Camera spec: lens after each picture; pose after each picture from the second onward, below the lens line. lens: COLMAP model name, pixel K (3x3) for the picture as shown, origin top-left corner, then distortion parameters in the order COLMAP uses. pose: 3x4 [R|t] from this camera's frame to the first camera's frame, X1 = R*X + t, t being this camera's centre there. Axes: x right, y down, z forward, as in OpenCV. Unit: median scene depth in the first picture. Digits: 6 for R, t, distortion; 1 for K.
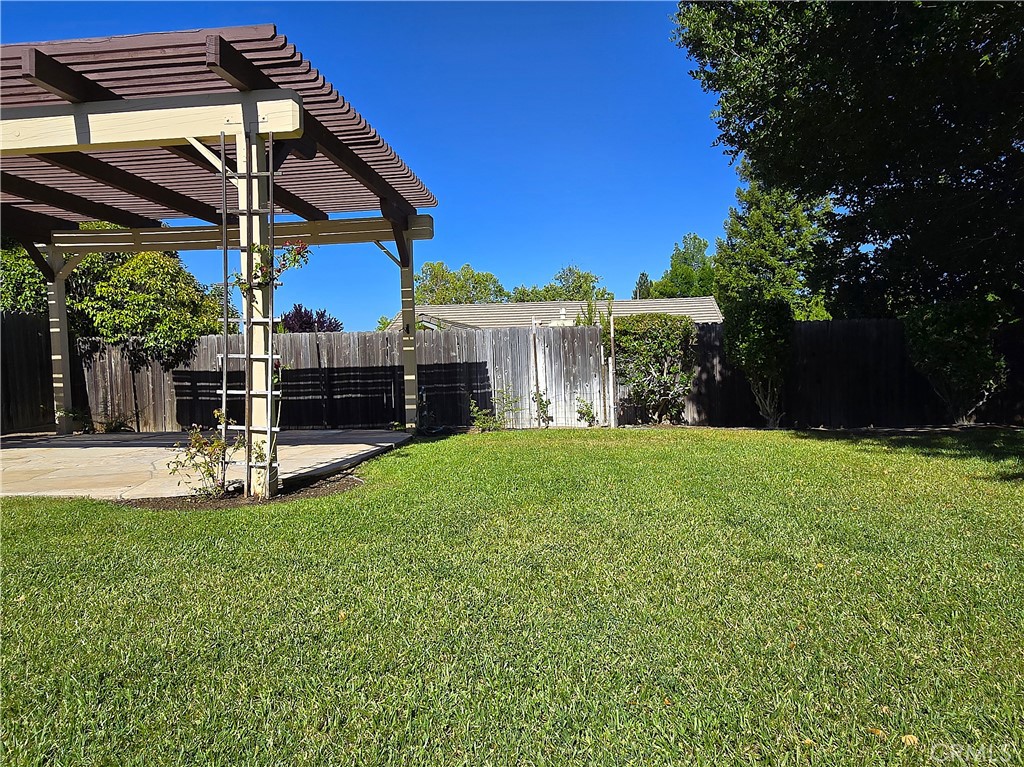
lens RADIAL K [[663.9, 0, 515.0], [0, 663.9, 401.1], [0, 0, 1]] dist [-0.001814, -0.001606]
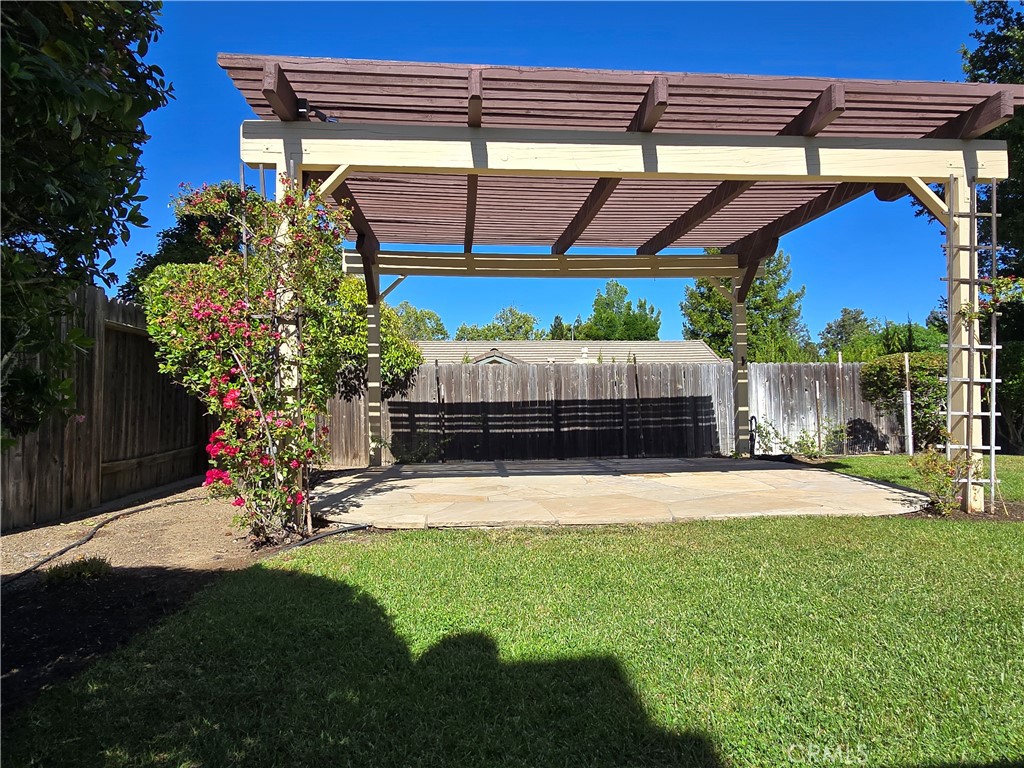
lens RADIAL K [[663.0, 0, 515.8], [0, 663.0, 387.9], [0, 0, 1]] dist [0.000739, -0.001955]
pose [[0.983295, 0.014586, 0.181433, -0.521385], [-0.000120, 0.996836, -0.079486, 0.010772], [-0.182019, 0.078136, 0.980186, 0.037953]]
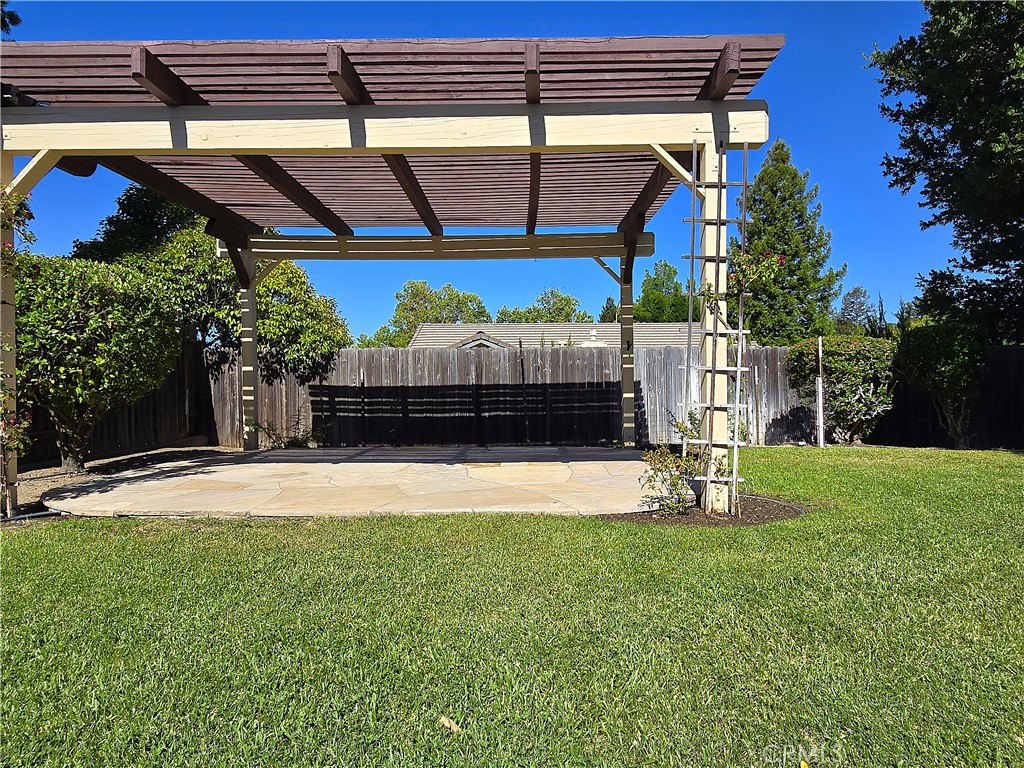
lens RADIAL K [[663.0, 0, 515.8], [0, 663.0, 387.9], [0, 0, 1]] dist [0.000739, -0.001955]
pose [[0.996442, 0.015822, 0.082781, -0.304983], [-0.011570, 0.998601, -0.051598, 0.004578], [-0.083481, 0.050457, 0.995231, 0.027439]]
